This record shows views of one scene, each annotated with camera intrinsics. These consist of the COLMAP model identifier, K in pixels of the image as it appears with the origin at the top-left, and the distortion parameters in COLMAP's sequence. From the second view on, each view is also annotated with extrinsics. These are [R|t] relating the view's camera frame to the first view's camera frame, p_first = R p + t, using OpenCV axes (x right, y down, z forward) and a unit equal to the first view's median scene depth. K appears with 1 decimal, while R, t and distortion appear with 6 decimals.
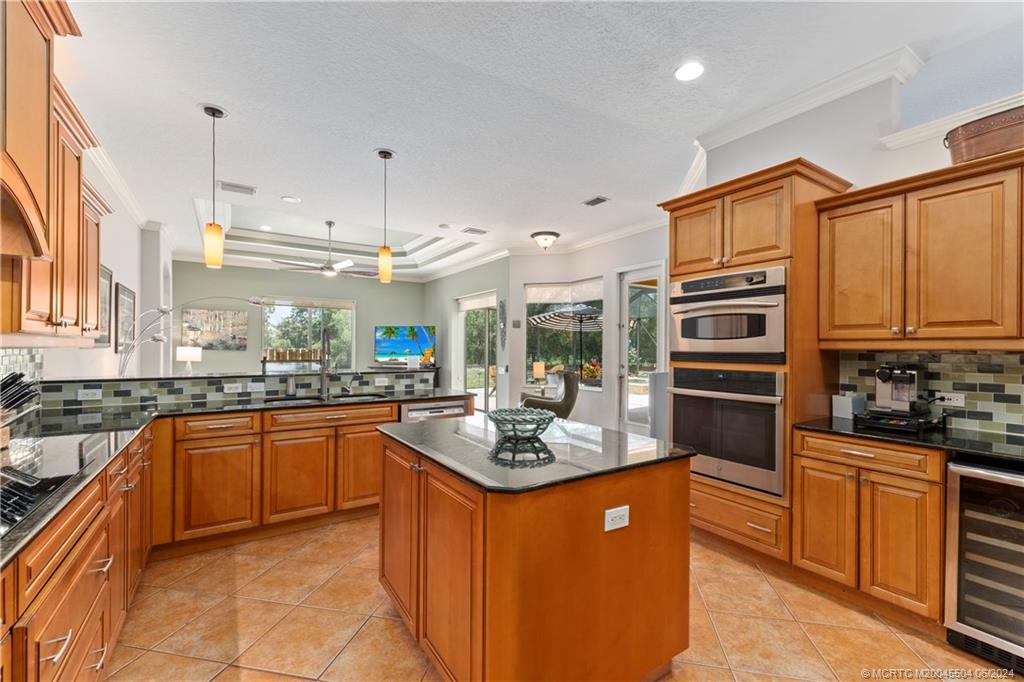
lens RADIAL K [[429.0, 0, 515.0], [0, 429.0, 341.4], [0, 0, 1]] dist [0.004243, 0.000467]
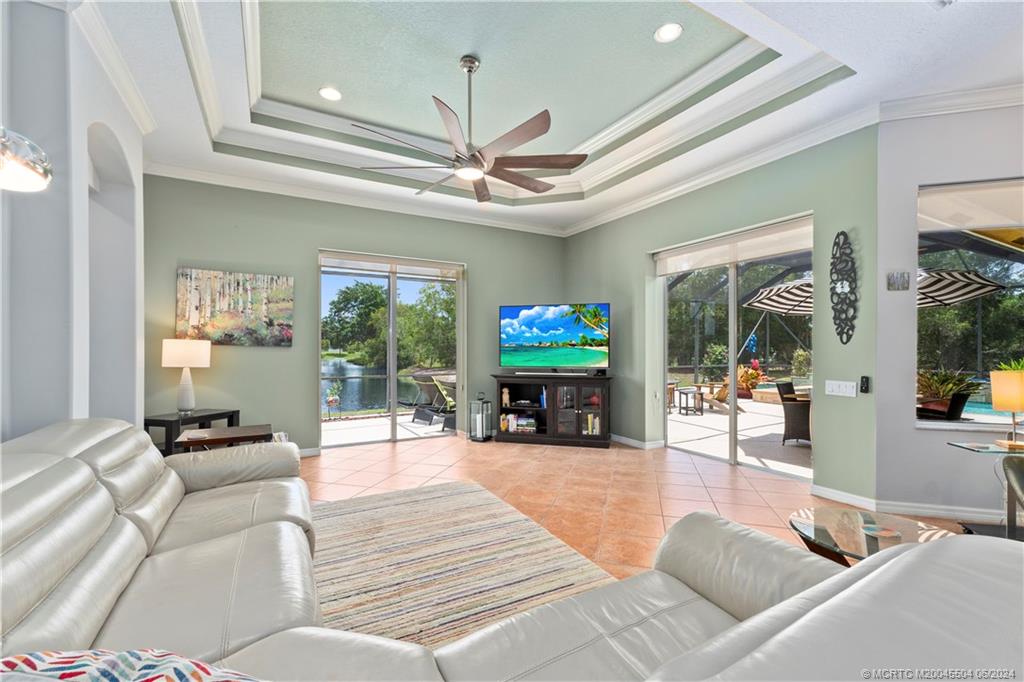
lens RADIAL K [[437.6, 0, 512.0], [0, 437.6, 341.0], [0, 0, 1]] dist [0.000727, 0.000100]
pose [[0.996704, -0.005476, -0.080935, -0.291940], [0.005418, 0.999985, -0.000941, 0.015223], [0.080939, 0.000499, 0.996719, 0.453646]]
